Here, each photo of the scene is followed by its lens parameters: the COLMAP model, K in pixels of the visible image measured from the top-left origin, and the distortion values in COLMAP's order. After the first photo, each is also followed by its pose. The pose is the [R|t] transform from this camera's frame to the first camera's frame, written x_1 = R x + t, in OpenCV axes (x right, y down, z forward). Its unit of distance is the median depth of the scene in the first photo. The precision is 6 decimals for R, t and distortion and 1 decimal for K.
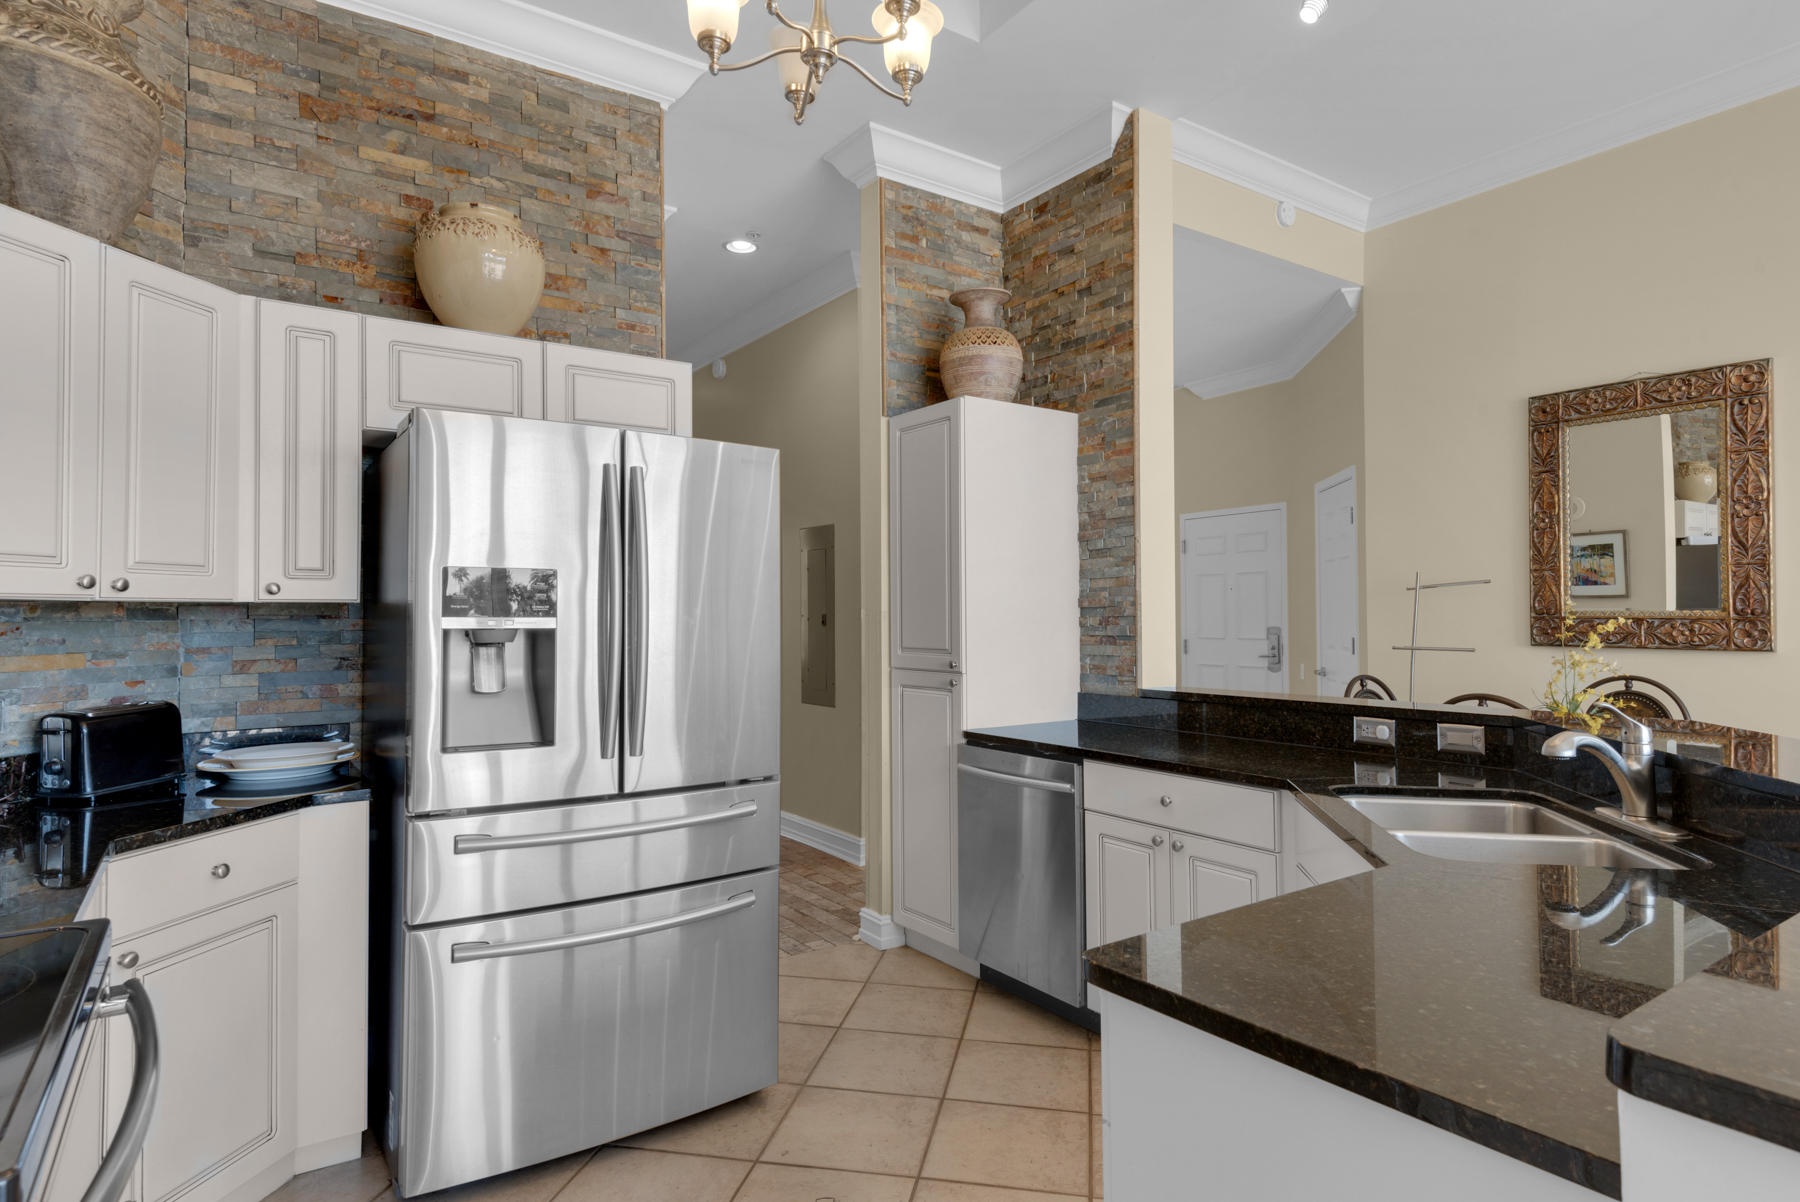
lens RADIAL K [[962.1, 0, 906.5], [0, 962.1, 614.4], [0, 0, 1]] dist [0.019761, -0.015748]
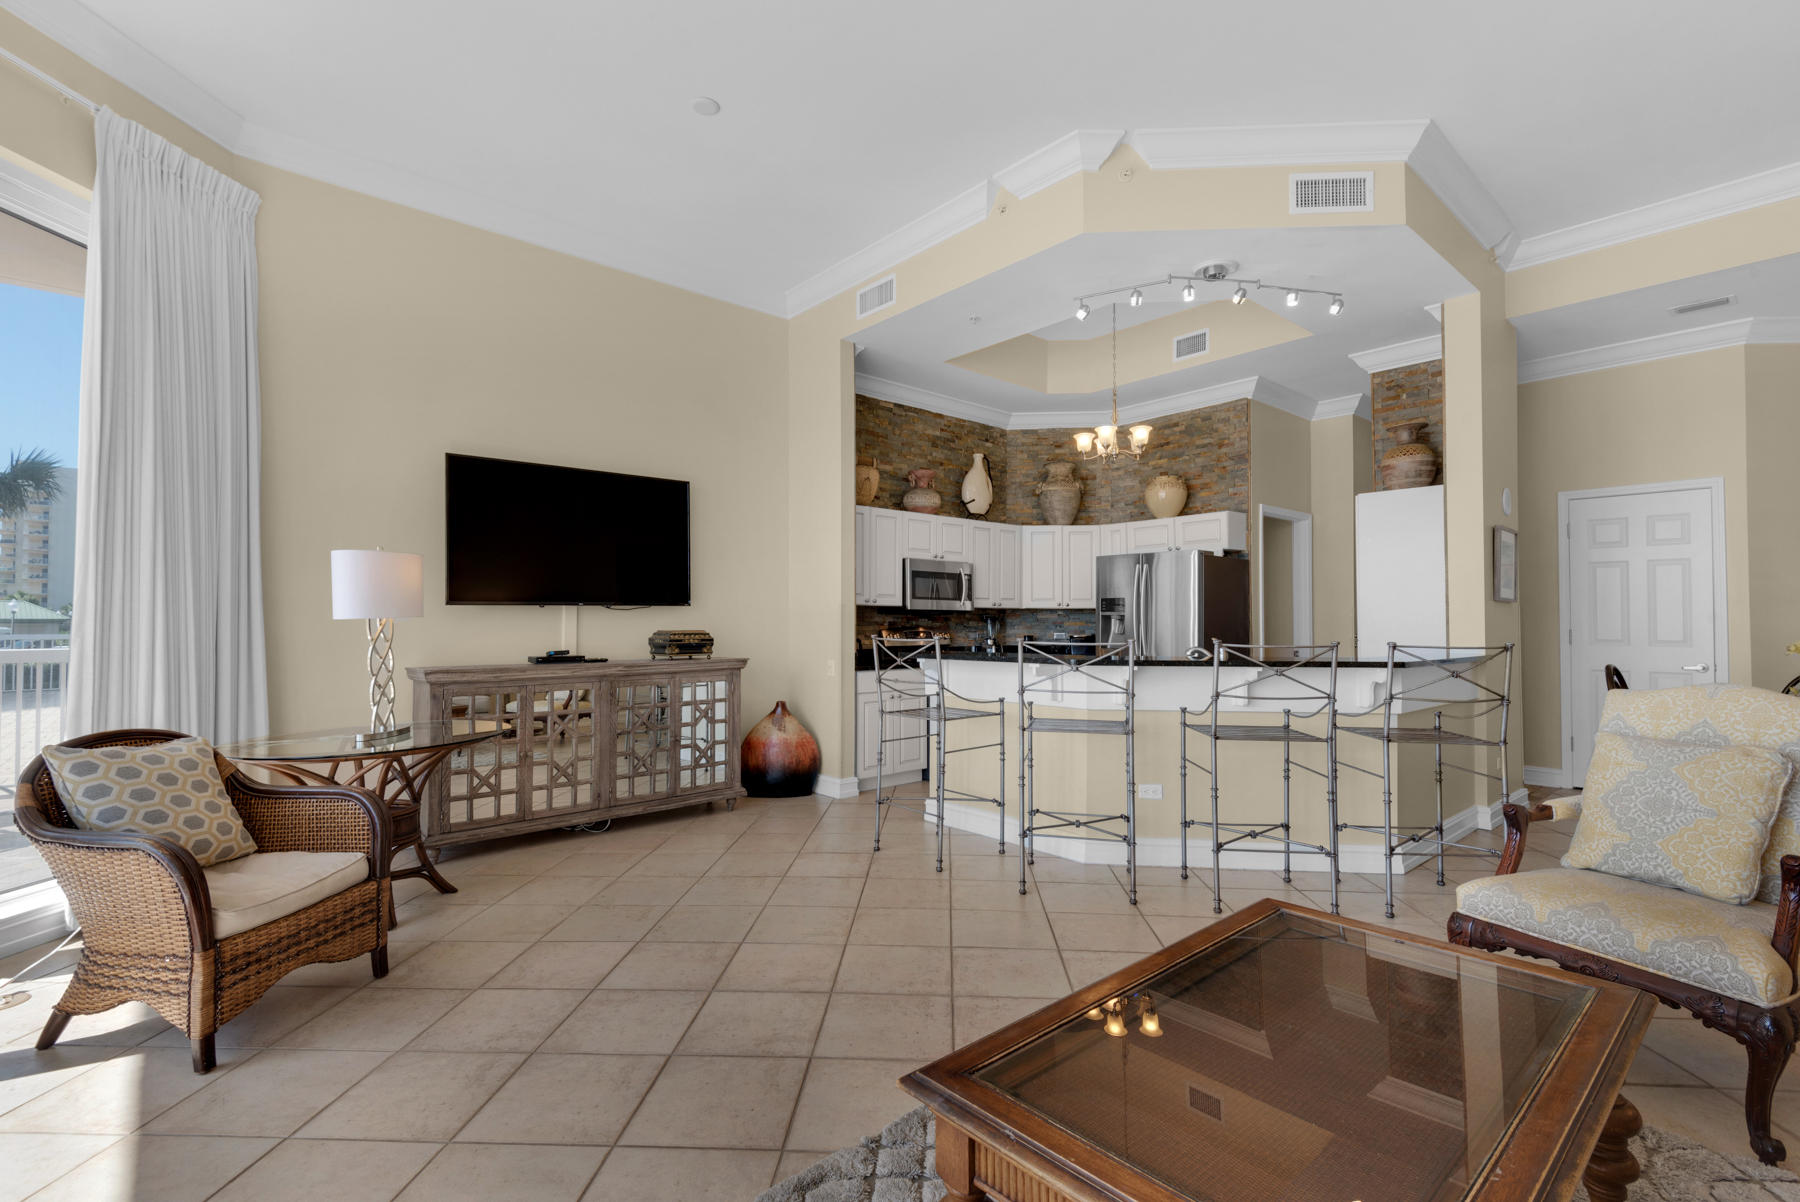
lens RADIAL K [[829.2, 0, 891.1], [0, 829.2, 613.3], [0, 0, 1]] dist [0.014117, -0.006668]
pose [[0.114334, -0.006510, -0.993421, 1.939400], [0.002857, 0.999977, -0.006224, 0.020118], [0.993438, -0.002127, 0.114350, -0.134238]]
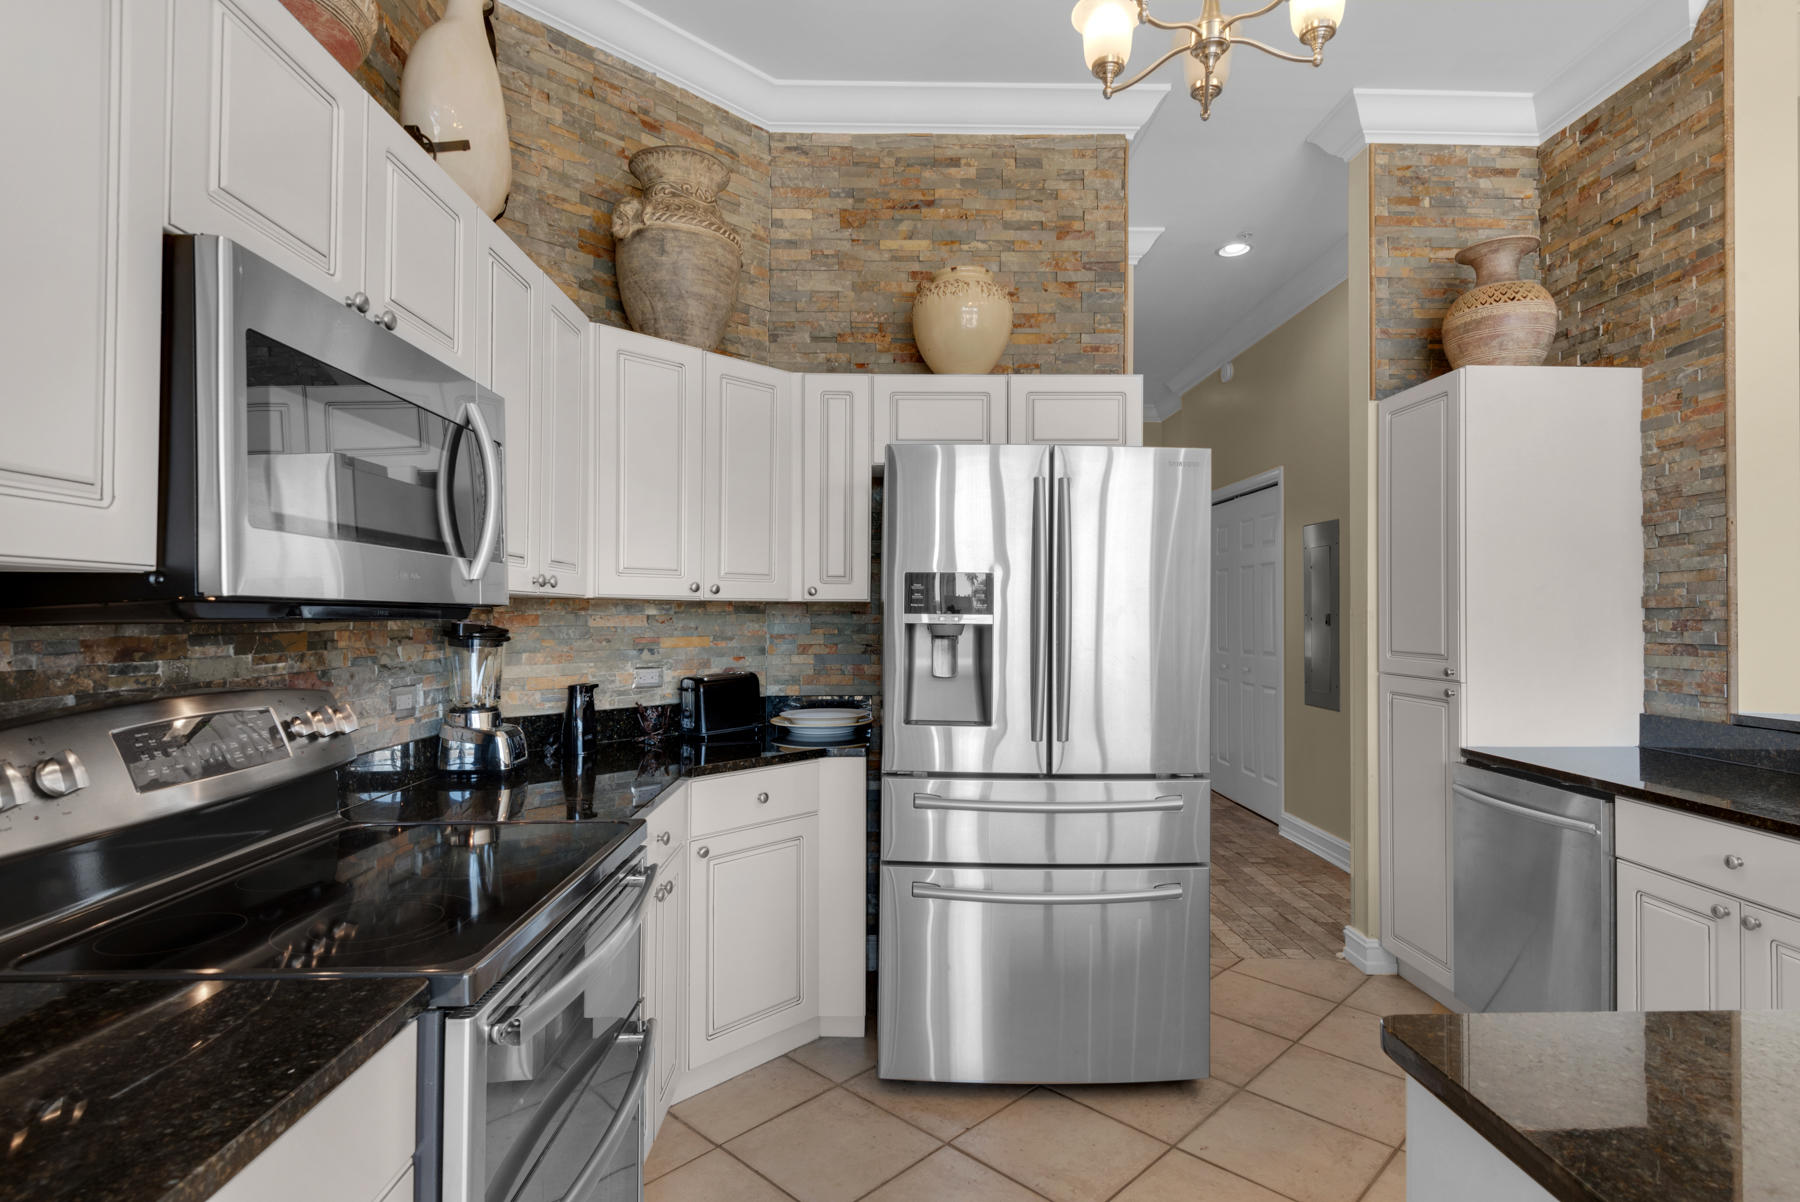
lens RADIAL K [[881.7, 0, 862.9], [0, 881.7, 617.8], [0, 0, 1]] dist [0.012906, -0.011777]
pose [[0.831406, 0.010993, -0.555556, 0.060506], [-0.007548, 0.999935, 0.008489, -0.000482], [0.555614, -0.002864, 0.831435, 0.026186]]
